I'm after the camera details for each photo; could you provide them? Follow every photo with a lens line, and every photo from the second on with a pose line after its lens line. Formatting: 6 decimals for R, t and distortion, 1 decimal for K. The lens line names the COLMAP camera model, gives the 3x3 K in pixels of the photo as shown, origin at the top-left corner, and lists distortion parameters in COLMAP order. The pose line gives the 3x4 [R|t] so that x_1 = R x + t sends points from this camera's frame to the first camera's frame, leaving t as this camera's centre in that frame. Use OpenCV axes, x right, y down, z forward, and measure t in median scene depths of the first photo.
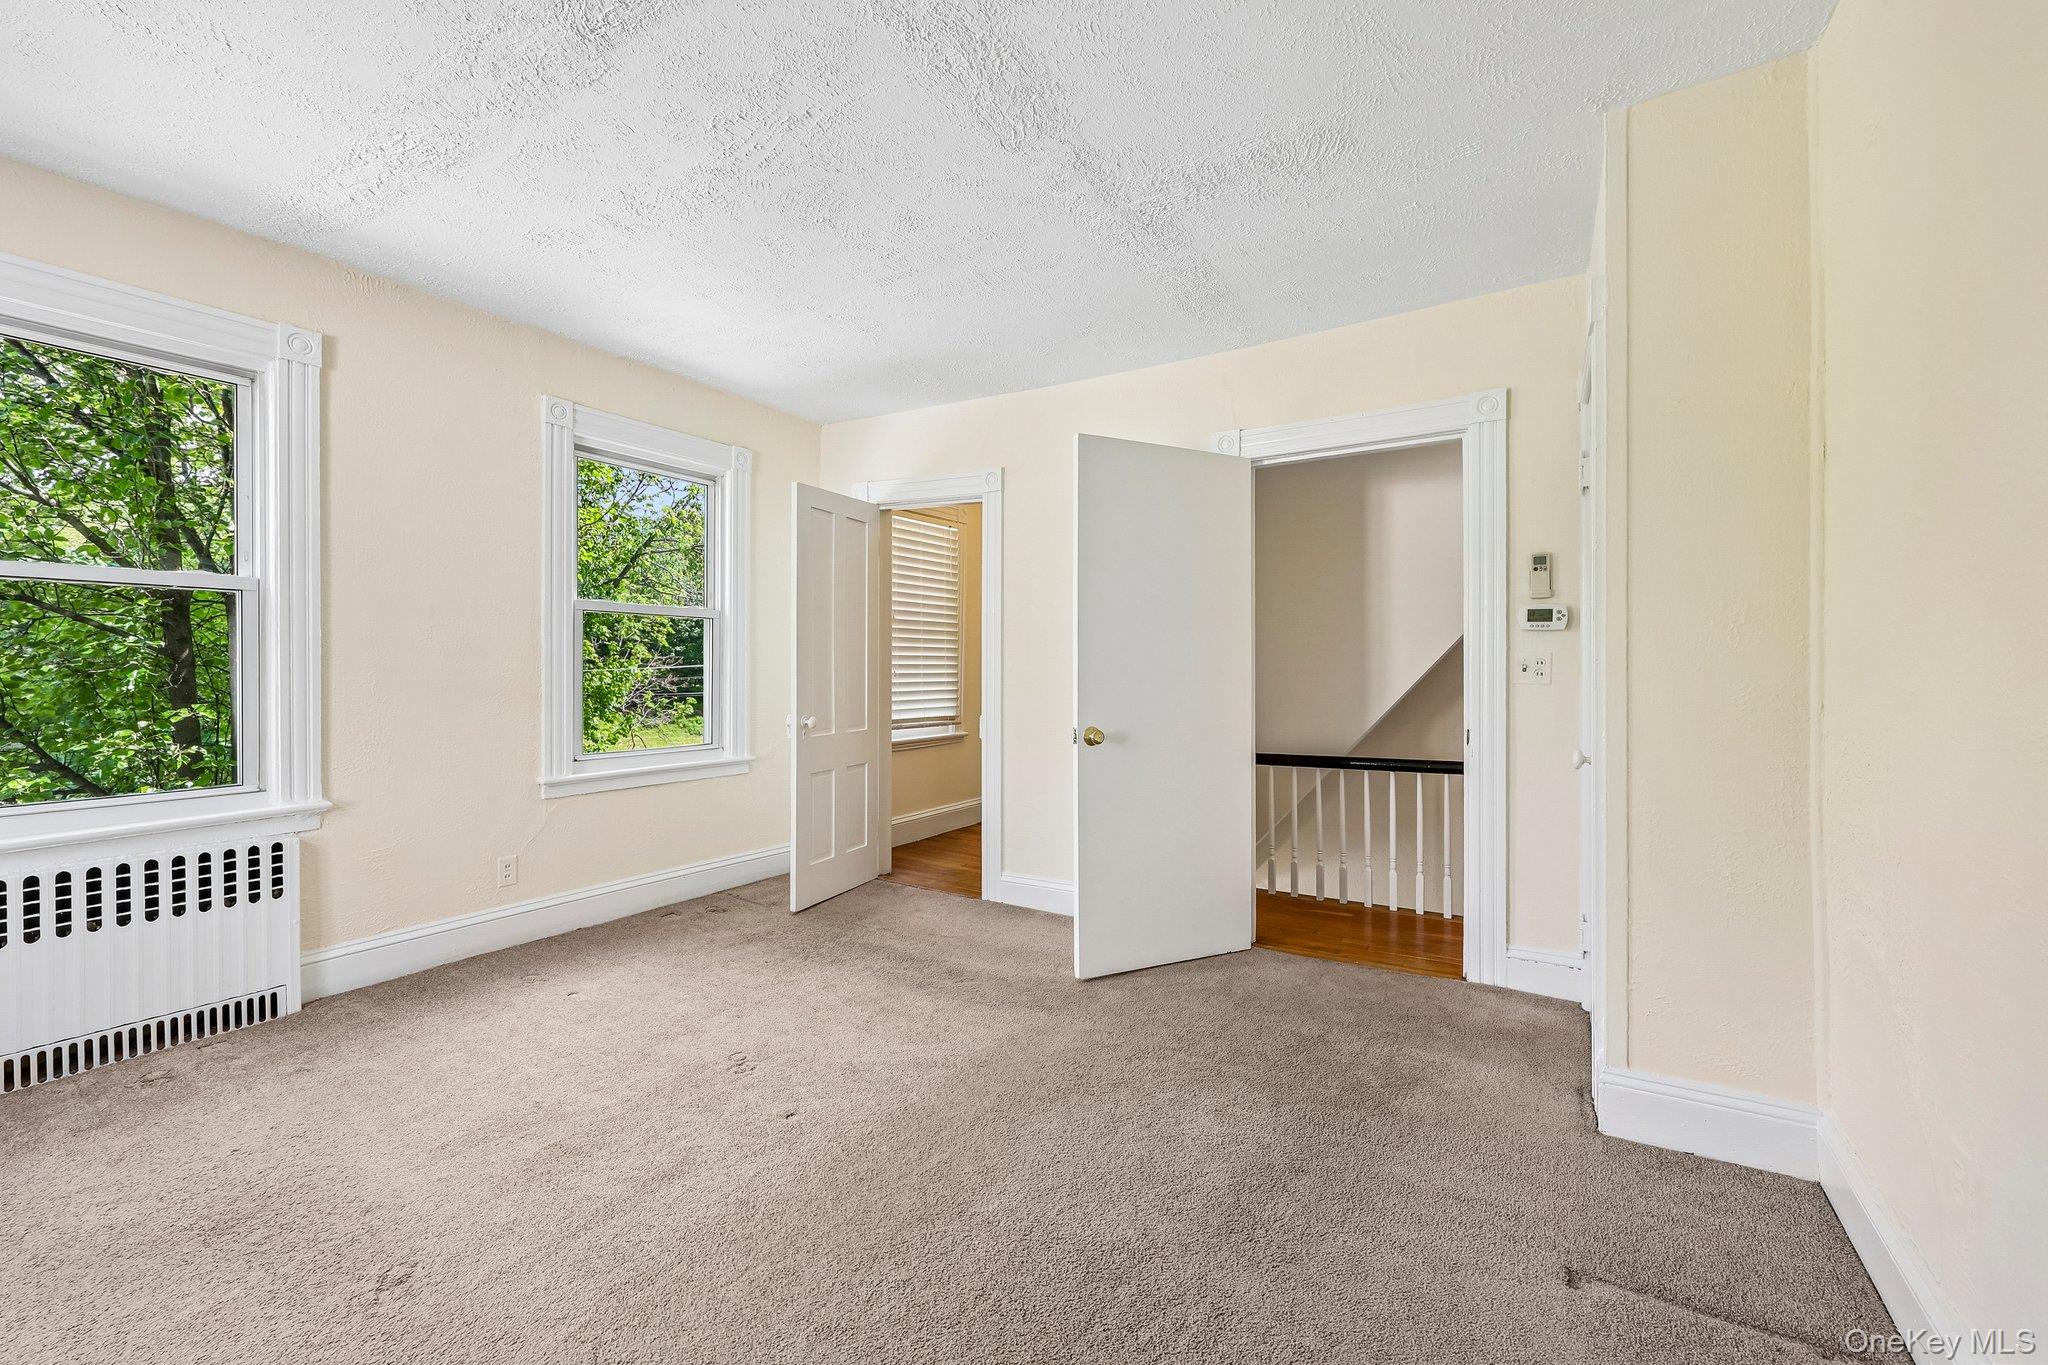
lens RADIAL K [[837.2, 0, 1014.0], [0, 837.2, 680.4], [0, 0, 1]] dist [0.001155, 0.000815]
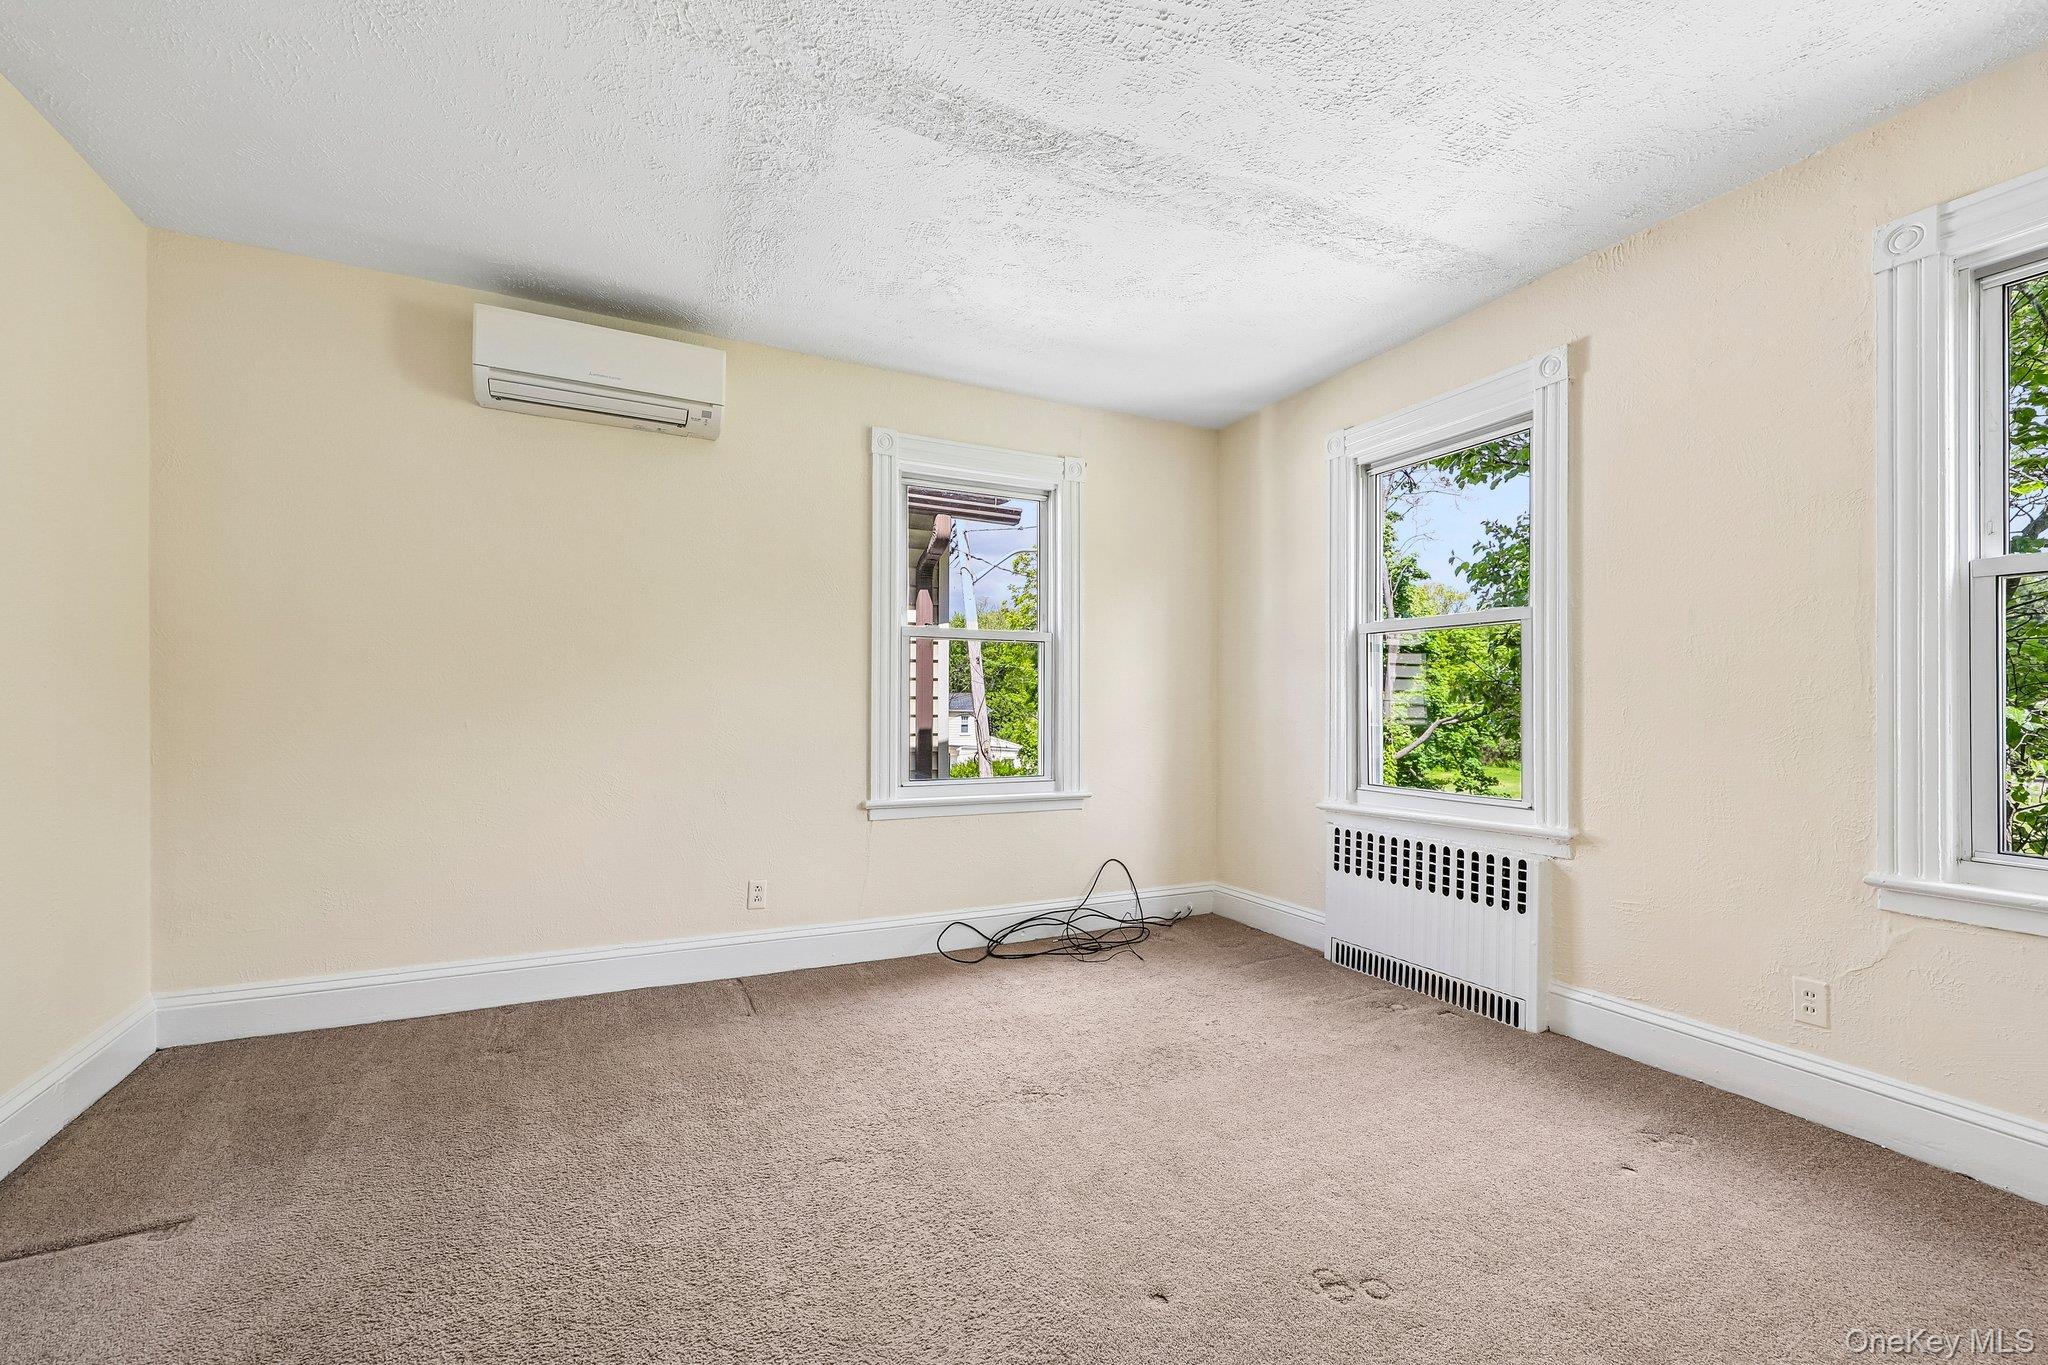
lens RADIAL K [[837.2, 0, 1011.3], [0, 837.2, 686.2], [0, 0, 1]] dist [0.001155, 0.000815]
pose [[-0.529050, -0.013159, -0.848489, 0.330988], [-0.008223, 0.999912, -0.010380, -0.005475], [0.848551, 0.001486, -0.529112, 0.983575]]
